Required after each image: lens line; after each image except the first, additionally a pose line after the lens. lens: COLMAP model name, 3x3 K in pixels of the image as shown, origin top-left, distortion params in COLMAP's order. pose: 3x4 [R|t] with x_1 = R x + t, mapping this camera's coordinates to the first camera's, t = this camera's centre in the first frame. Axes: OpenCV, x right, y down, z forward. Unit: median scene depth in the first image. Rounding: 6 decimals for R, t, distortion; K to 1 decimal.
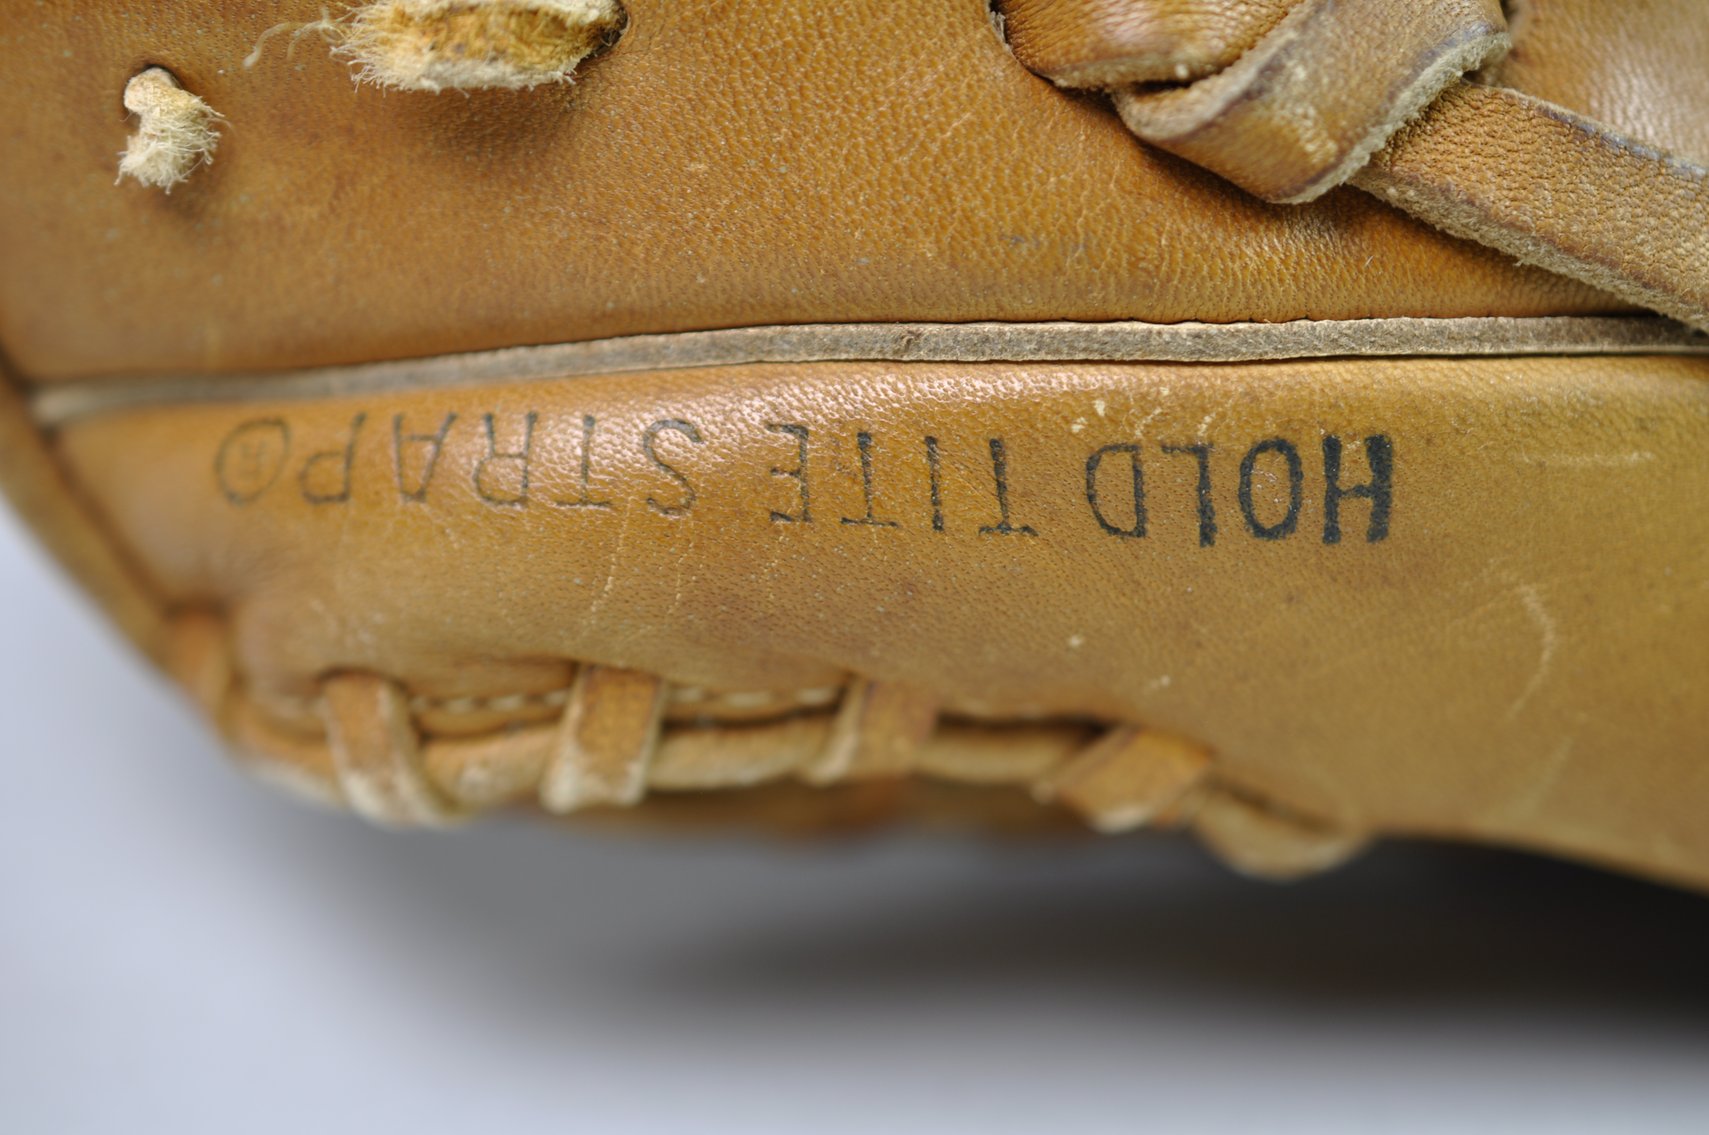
lens RADIAL K [[3133.1, 0, 852.5], [0, 3133.1, 567.6], [0, 0, 1]] dist [0.052384, 0.000000]
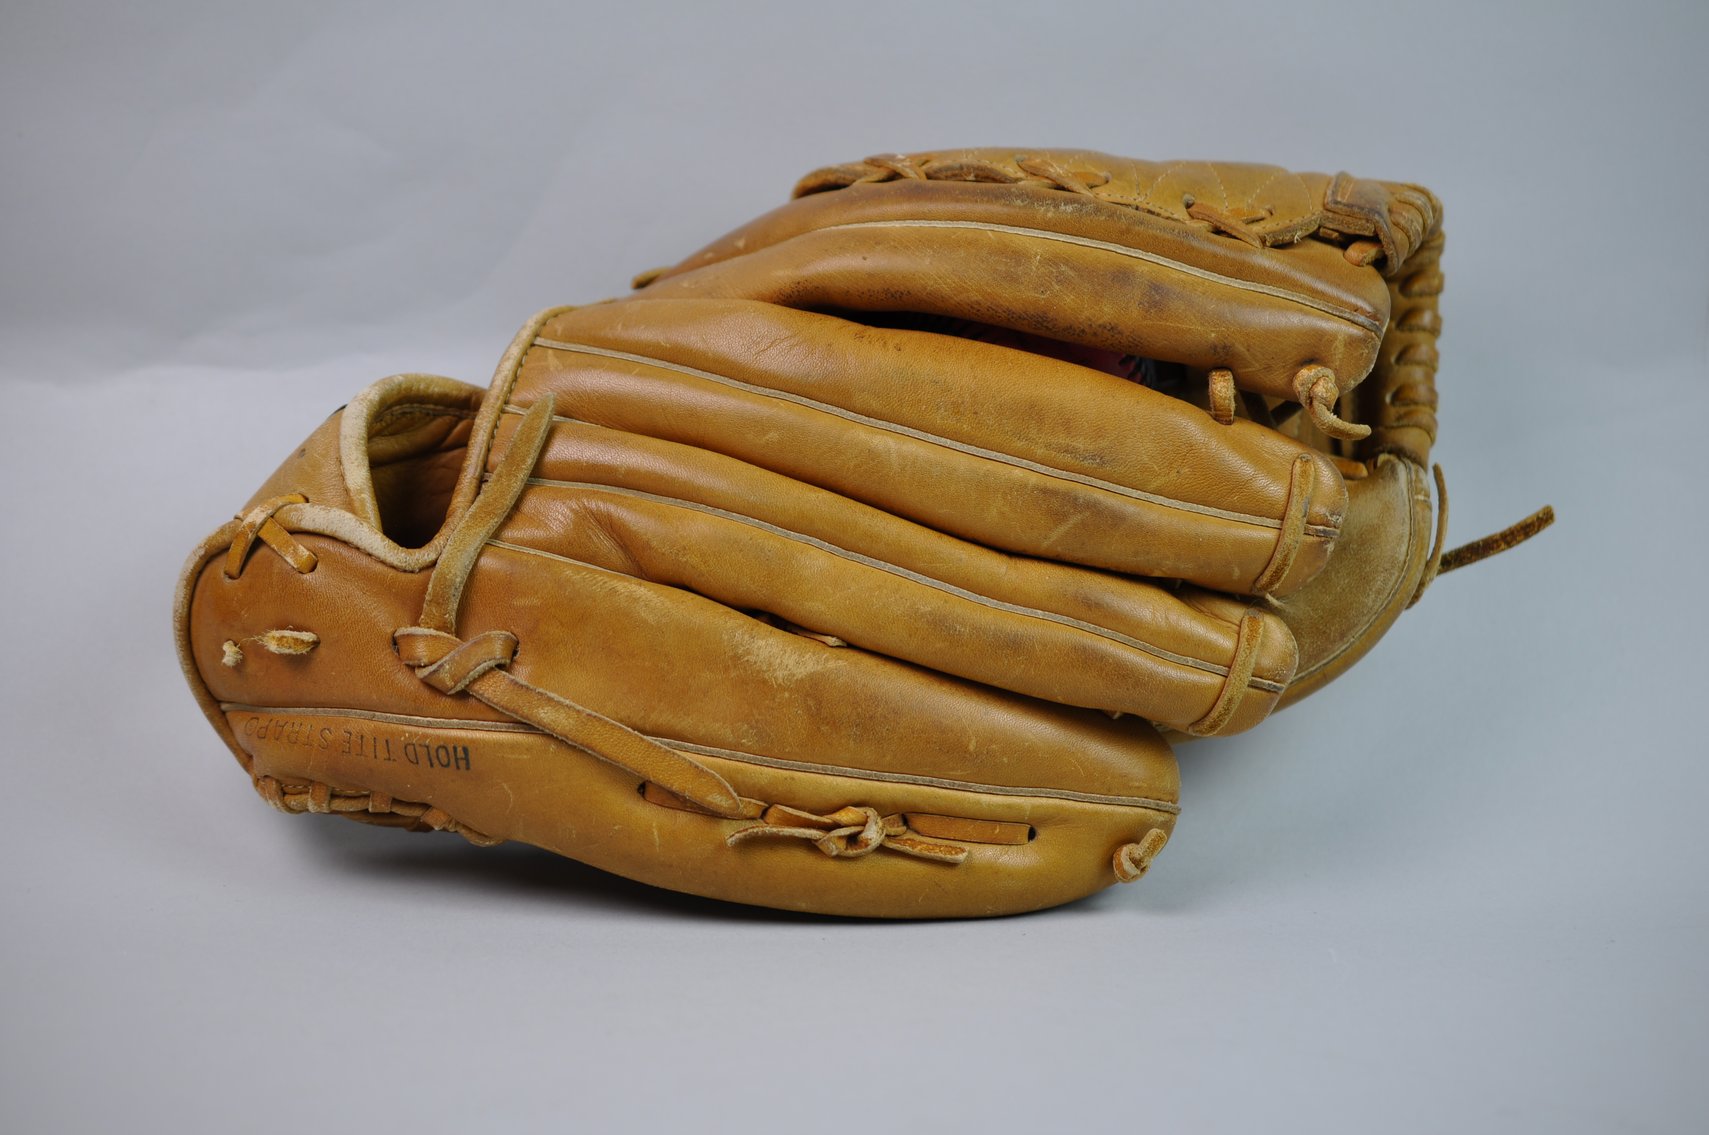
lens RADIAL K [[3133.1, 0, 856.7], [0, 3133.1, 567.6], [0, 0, 1]] dist [0.052384, 0.000000]
pose [[0.951444, 0.075618, -0.298391, 1.992517], [-0.079277, 0.996853, -0.000160, -0.336635], [0.297440, 0.023807, 0.954444, -3.074373]]
